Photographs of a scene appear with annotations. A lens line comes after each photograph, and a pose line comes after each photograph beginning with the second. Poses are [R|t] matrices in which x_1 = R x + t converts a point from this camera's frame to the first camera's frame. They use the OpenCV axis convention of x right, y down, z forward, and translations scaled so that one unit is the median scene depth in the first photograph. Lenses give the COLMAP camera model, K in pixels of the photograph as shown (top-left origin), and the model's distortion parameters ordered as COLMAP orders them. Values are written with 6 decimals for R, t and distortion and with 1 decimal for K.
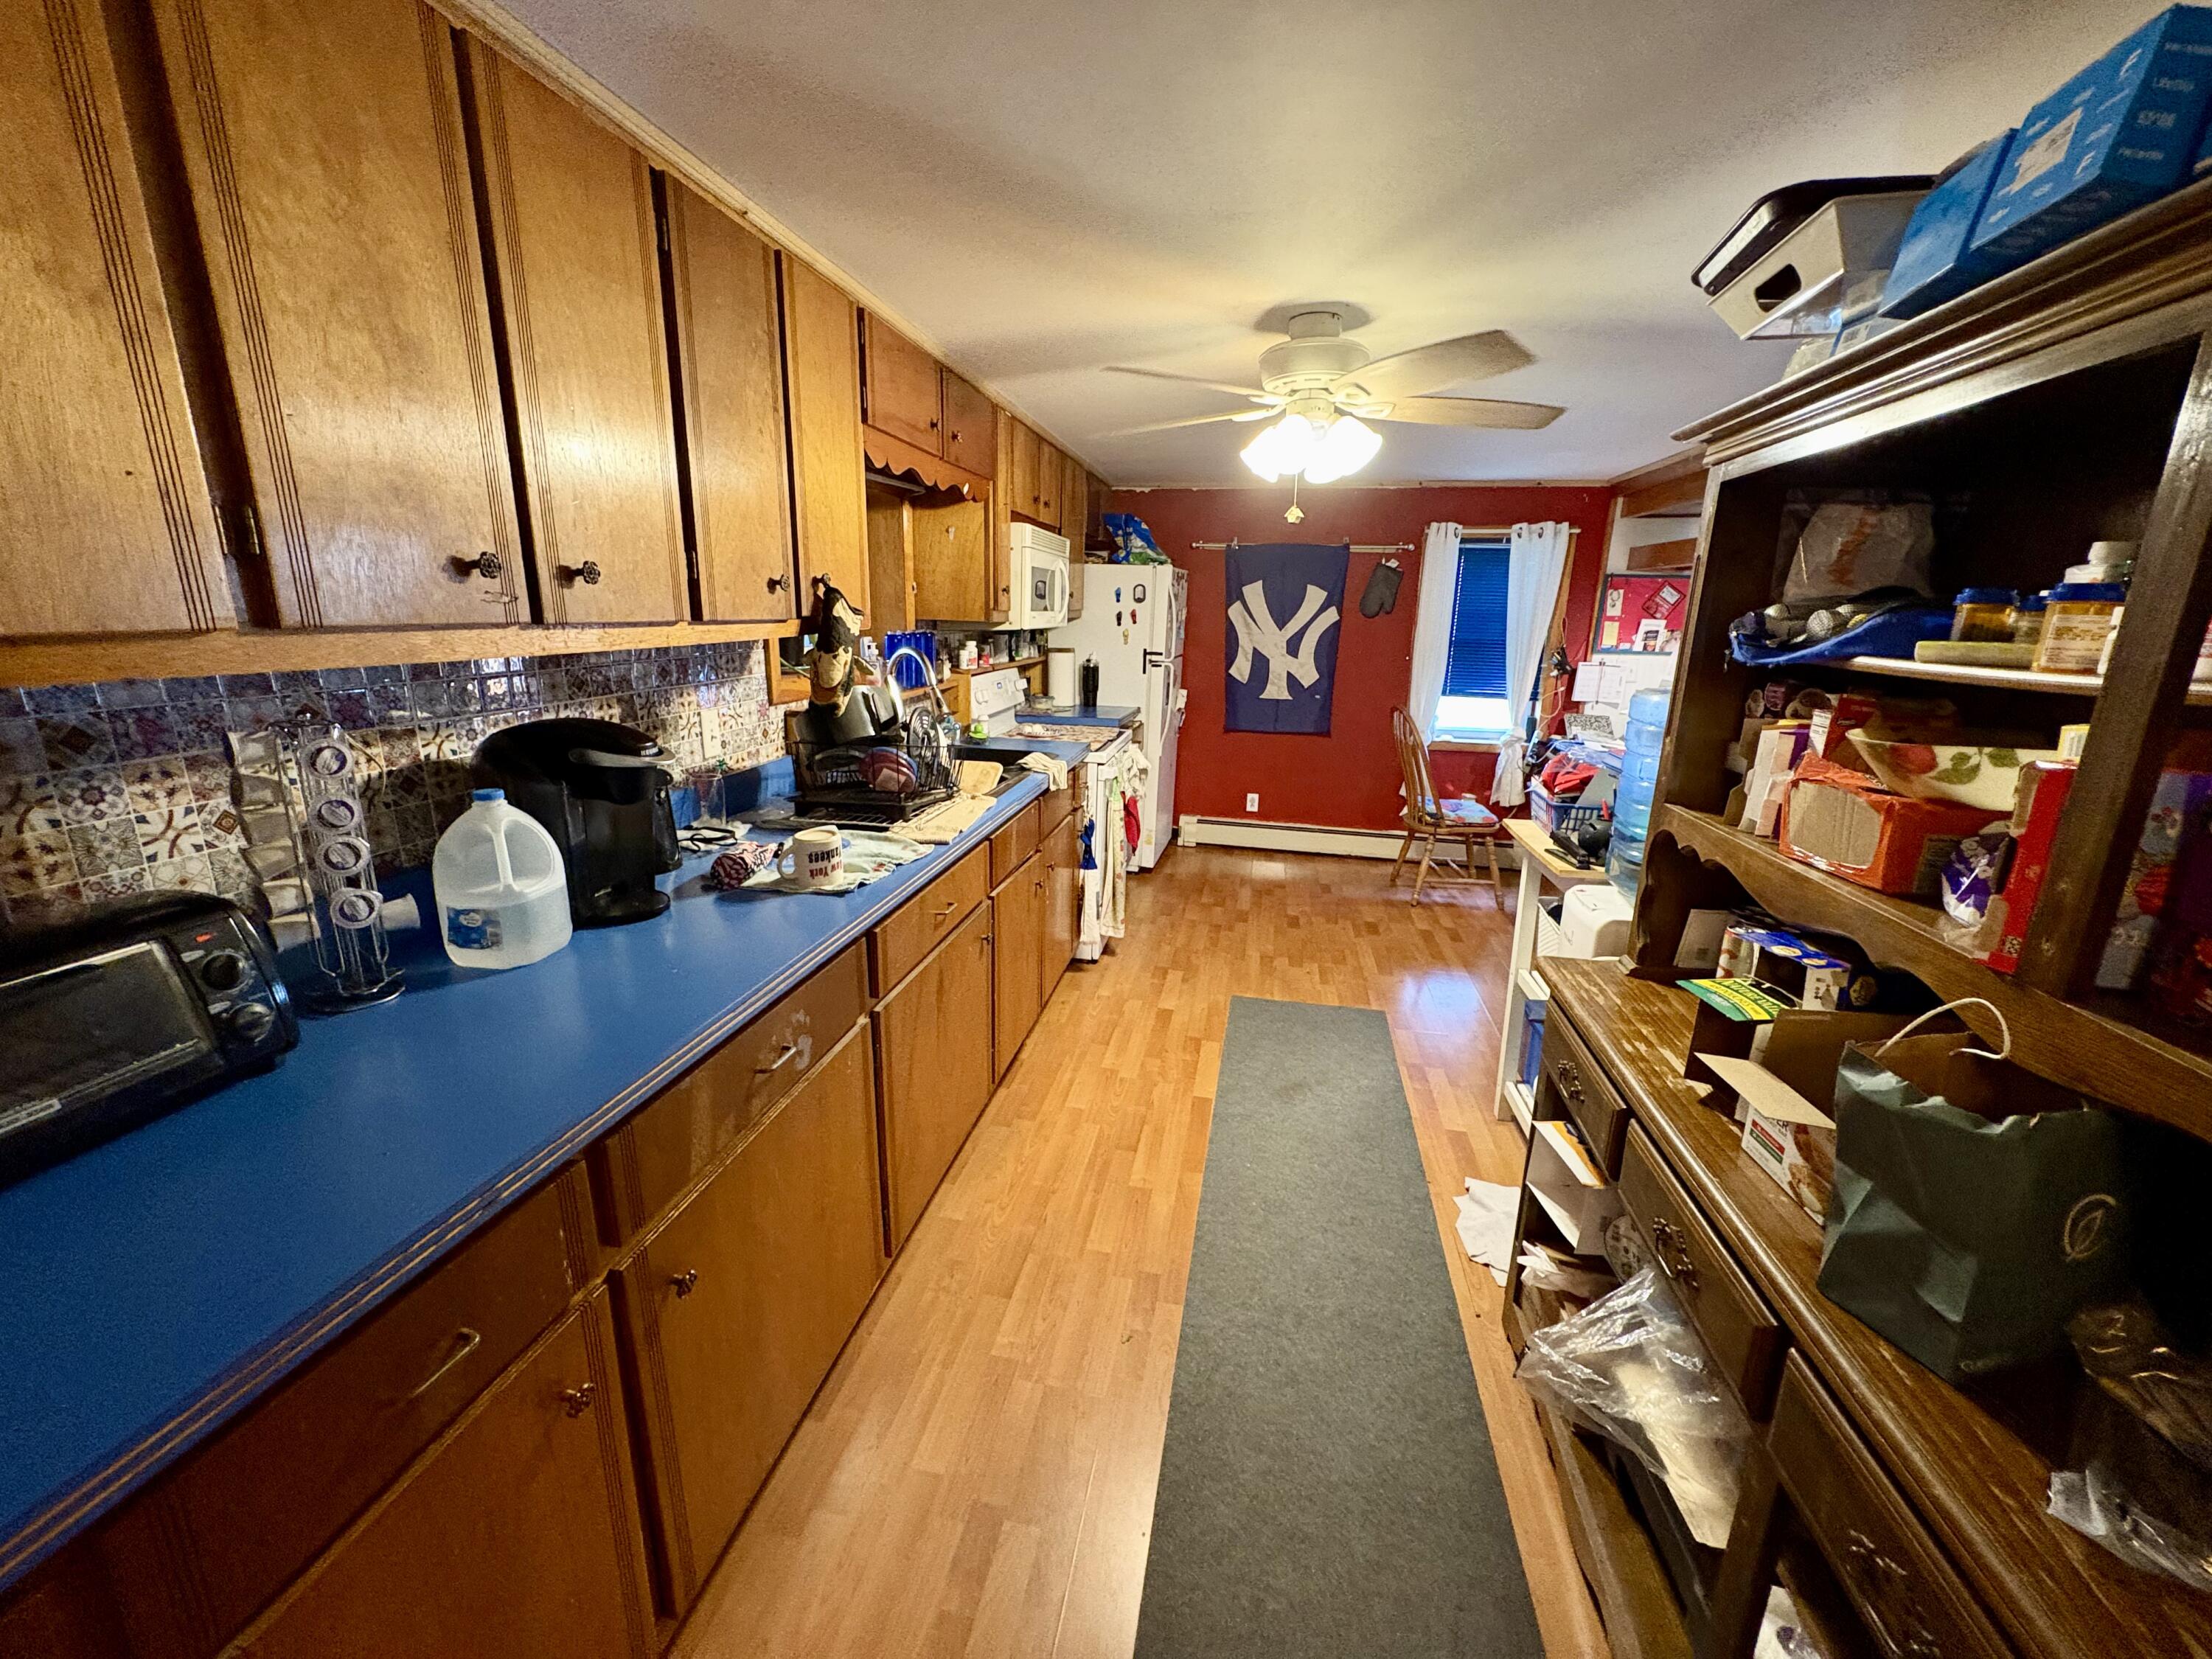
lens RADIAL K [[883.1, 0, 1104.7], [0, 883.1, 833.1], [0, 0, 1]] dist [-0.009088, 0.001231]
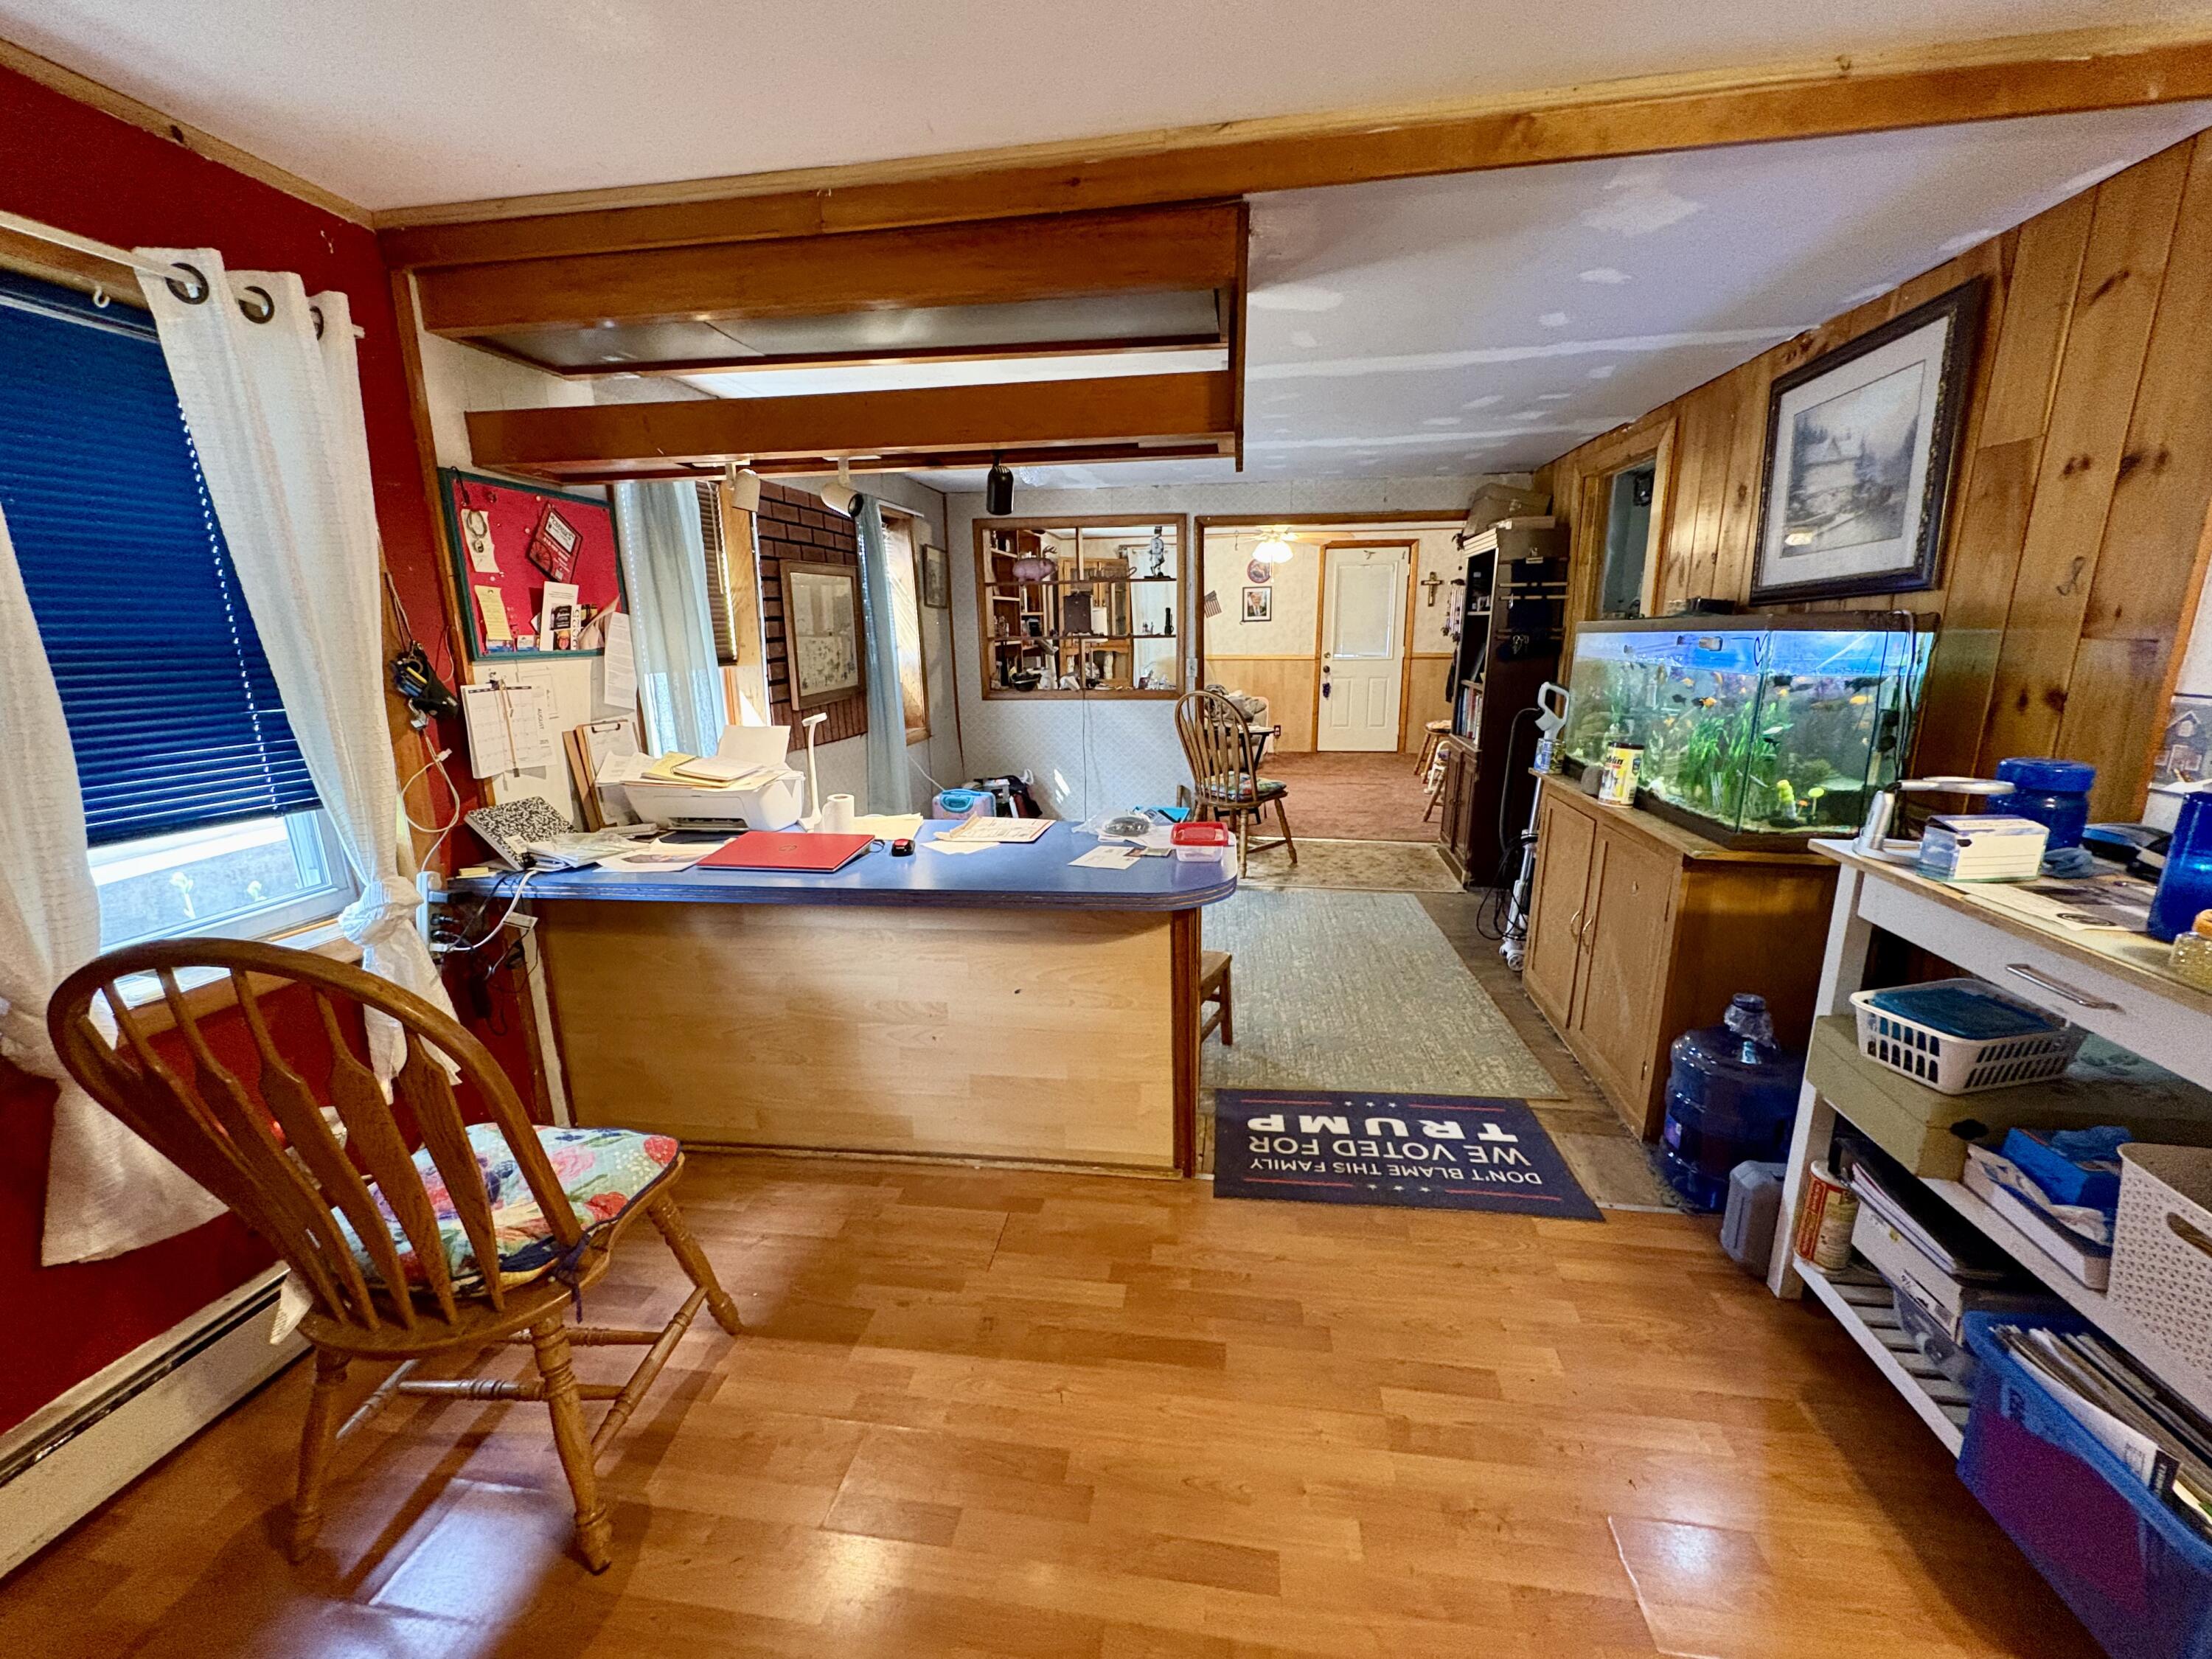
lens RADIAL K [[883.1, 0, 1108.3], [0, 883.1, 835.9], [0, 0, 1]] dist [-0.009088, 0.001231]
pose [[-0.045087, -0.248435, 0.967599, 0.118585], [0.255916, 0.933390, 0.251577, -0.157651], [-0.965647, 0.258967, 0.021495, 0.733218]]
